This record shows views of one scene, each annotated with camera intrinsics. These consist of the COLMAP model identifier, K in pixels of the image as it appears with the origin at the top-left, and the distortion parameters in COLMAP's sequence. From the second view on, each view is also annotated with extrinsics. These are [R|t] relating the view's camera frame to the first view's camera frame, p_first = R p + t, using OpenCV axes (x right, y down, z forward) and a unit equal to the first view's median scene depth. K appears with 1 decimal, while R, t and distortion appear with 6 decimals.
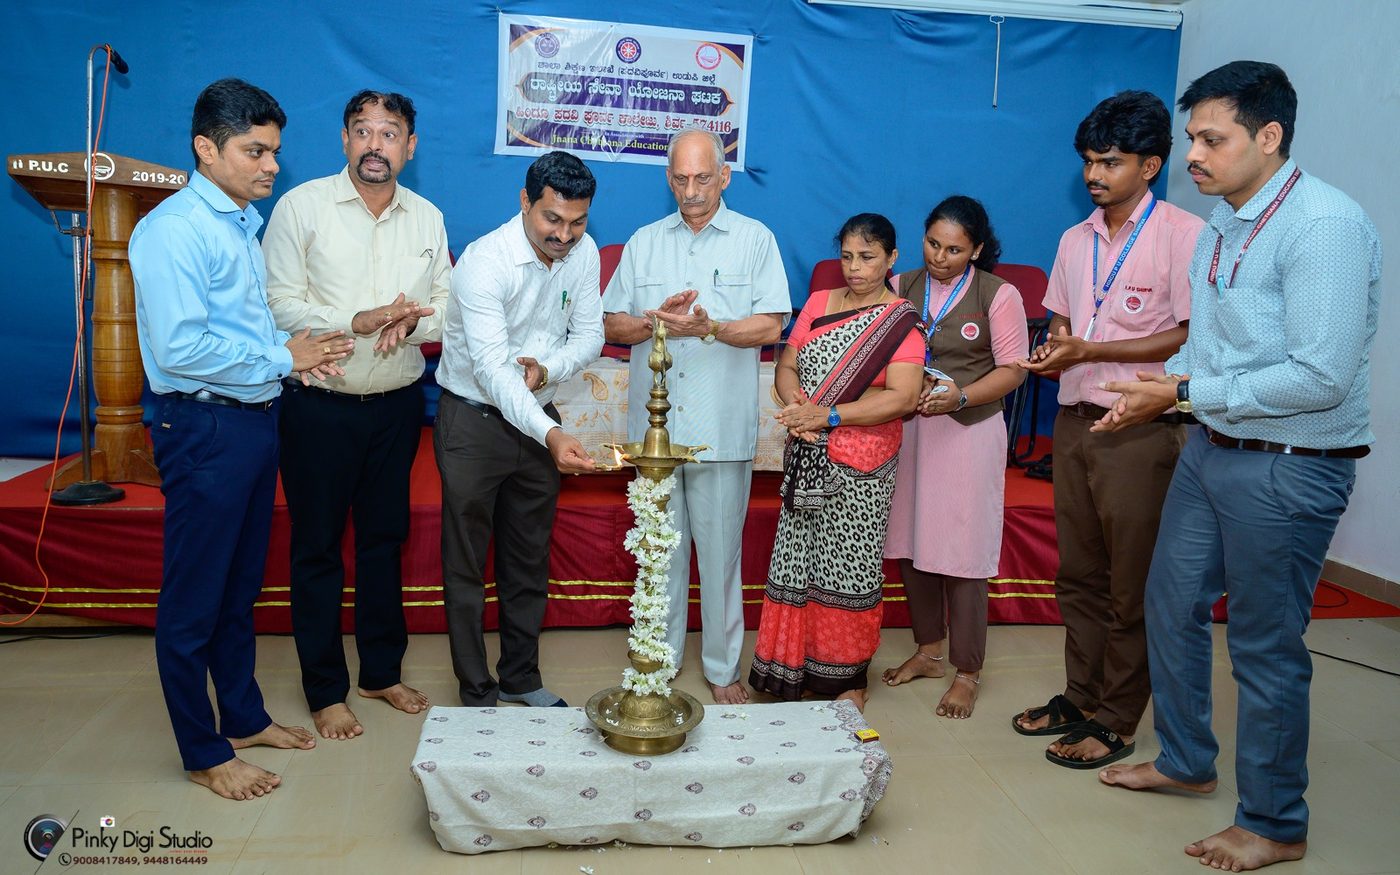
lens RADIAL K [[1058.7, 0, 696.1], [0, 1058.7, 433.6], [0, 0, 1]] dist [0.000927, 0.010236]
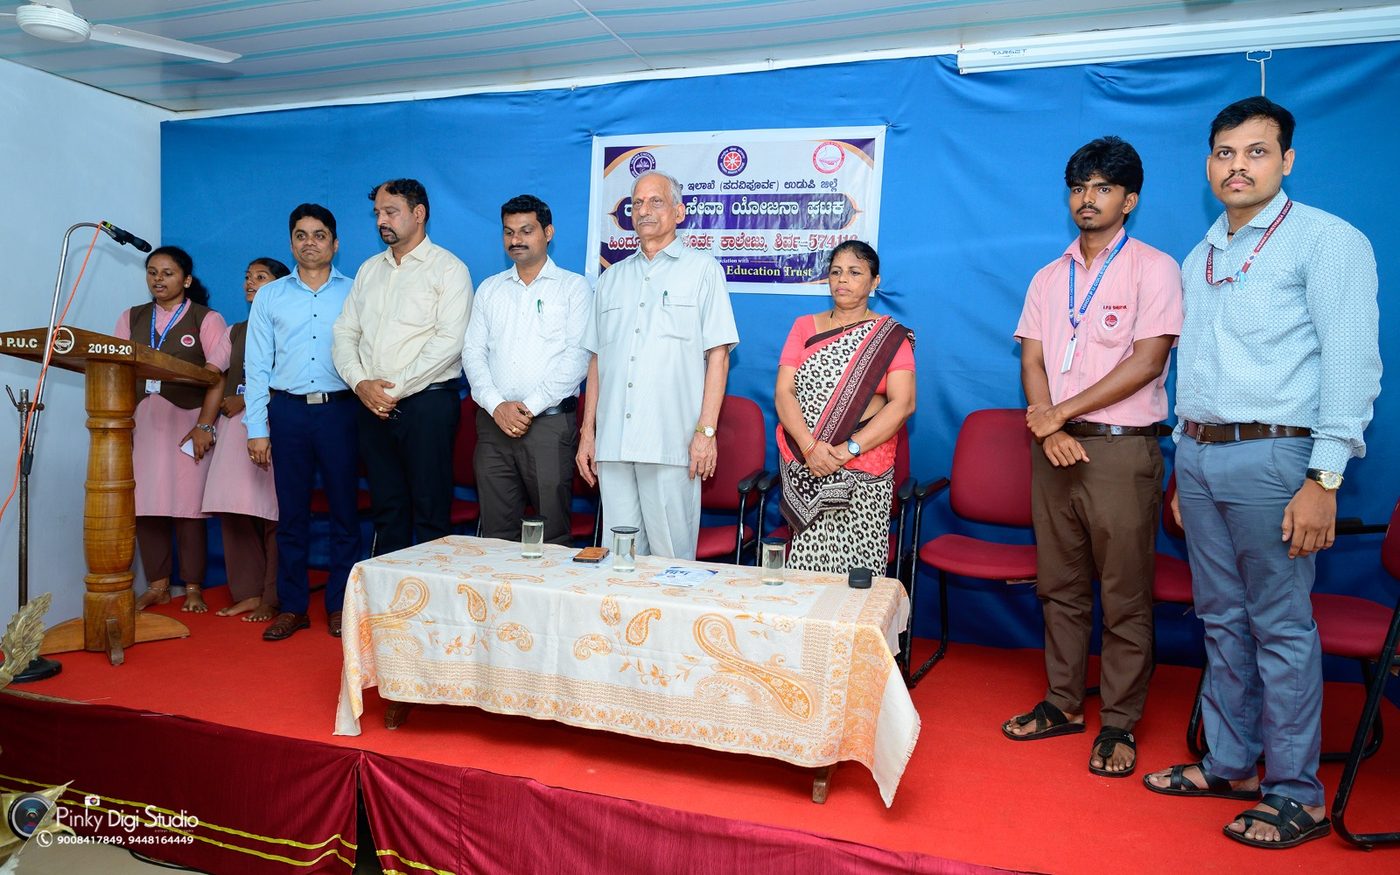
lens RADIAL K [[1058.7, 0, 673.1], [0, 1058.7, 398.0], [0, 0, 1]] dist [0.000927, 0.010236]
pose [[0.879227, 0.000523, -0.476403, 0.289417], [-0.059605, 0.992262, -0.108916, -0.084741], [0.472660, 0.124158, 0.872455, 0.278537]]
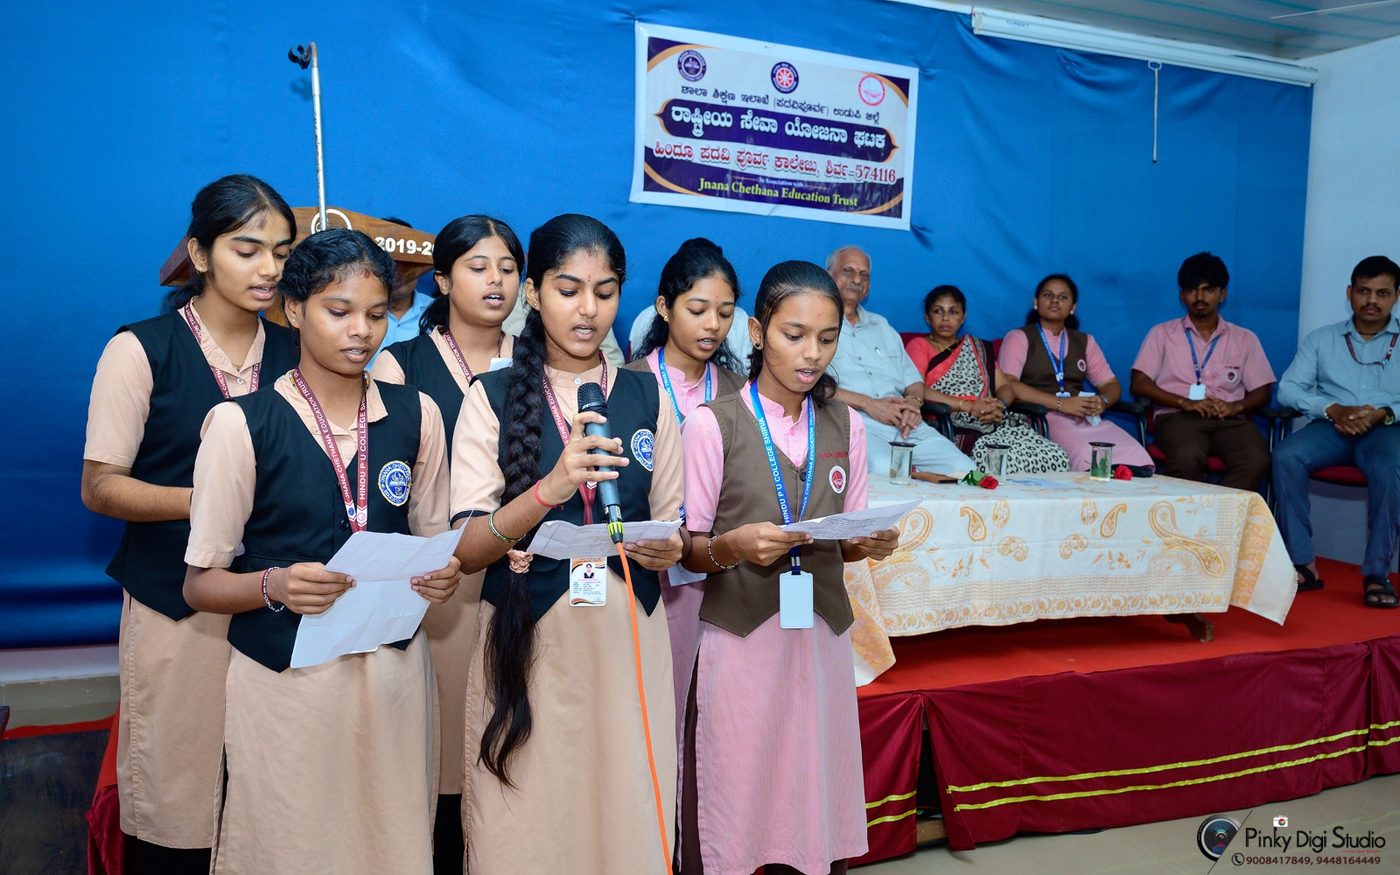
lens RADIAL K [[1188.7, 0, 712.6], [0, 1188.7, 447.7], [0, 0, 1]] dist [-0.007798, 0.034010]
pose [[0.959680, -0.029650, 0.279528, -0.375724], [0.037923, 0.998987, -0.024232, -0.062308], [-0.278527, 0.033856, 0.959832, 0.161752]]
